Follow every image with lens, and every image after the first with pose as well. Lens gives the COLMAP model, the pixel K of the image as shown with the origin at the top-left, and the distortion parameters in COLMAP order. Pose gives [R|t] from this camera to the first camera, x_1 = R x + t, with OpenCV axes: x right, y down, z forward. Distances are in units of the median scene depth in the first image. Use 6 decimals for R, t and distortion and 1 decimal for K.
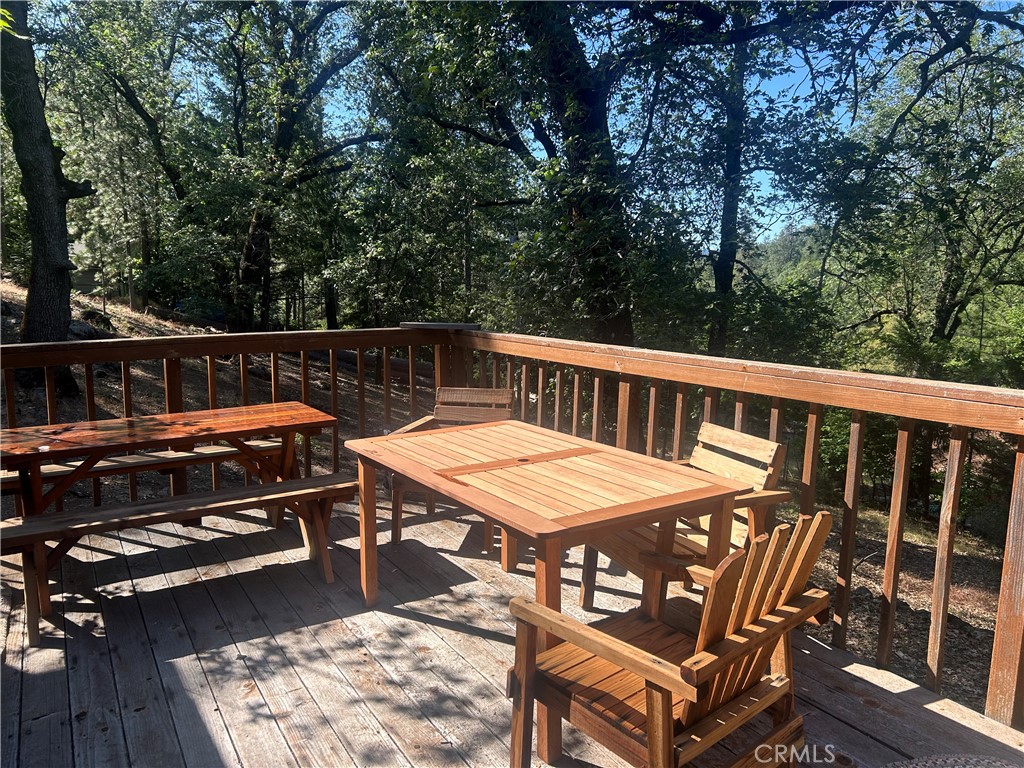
lens RADIAL K [[785.1, 0, 512.2], [0, 785.1, 401.6], [0, 0, 1]] dist [-0.001745, -0.000719]
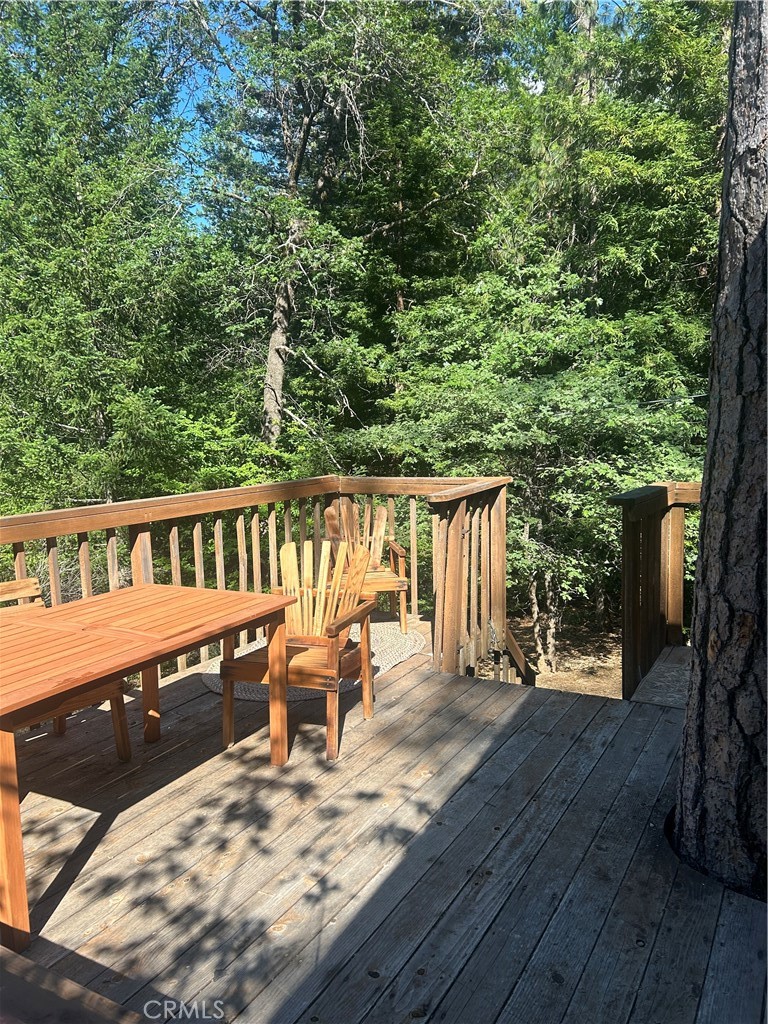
lens RADIAL K [[769.4, 0, 380.1], [0, 769.4, 524.9], [0, 0, 1]] dist [0.087502, -0.119574]
pose [[-0.504816, -0.082461, 0.859279, -1.038705], [0.158020, 0.969779, 0.185900, -0.183744], [-0.848641, 0.229629, -0.476529, 1.175064]]
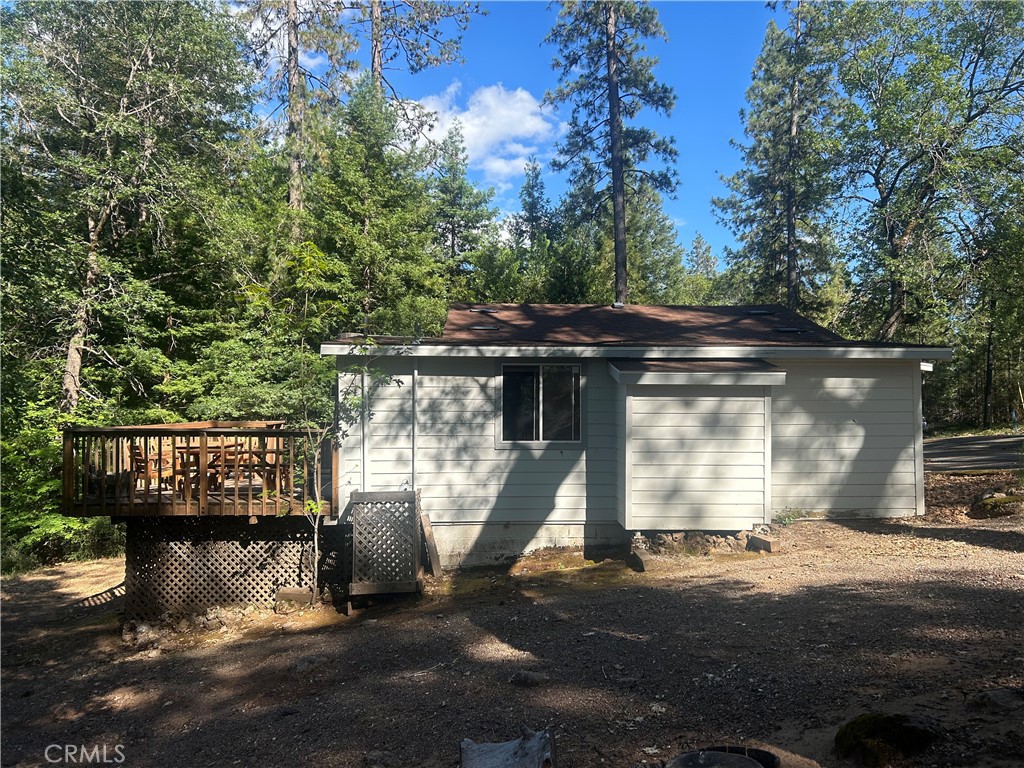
lens RADIAL K [[769.4, 0, 516.9], [0, 769.4, 392.8], [0, 0, 1]] dist [0.087502, -0.119574]
pose [[-0.882187, 0.019320, 0.470504, -1.563762], [0.078418, 0.991234, 0.106329, -0.259516], [-0.464325, 0.130698, -0.875968, 1.747246]]
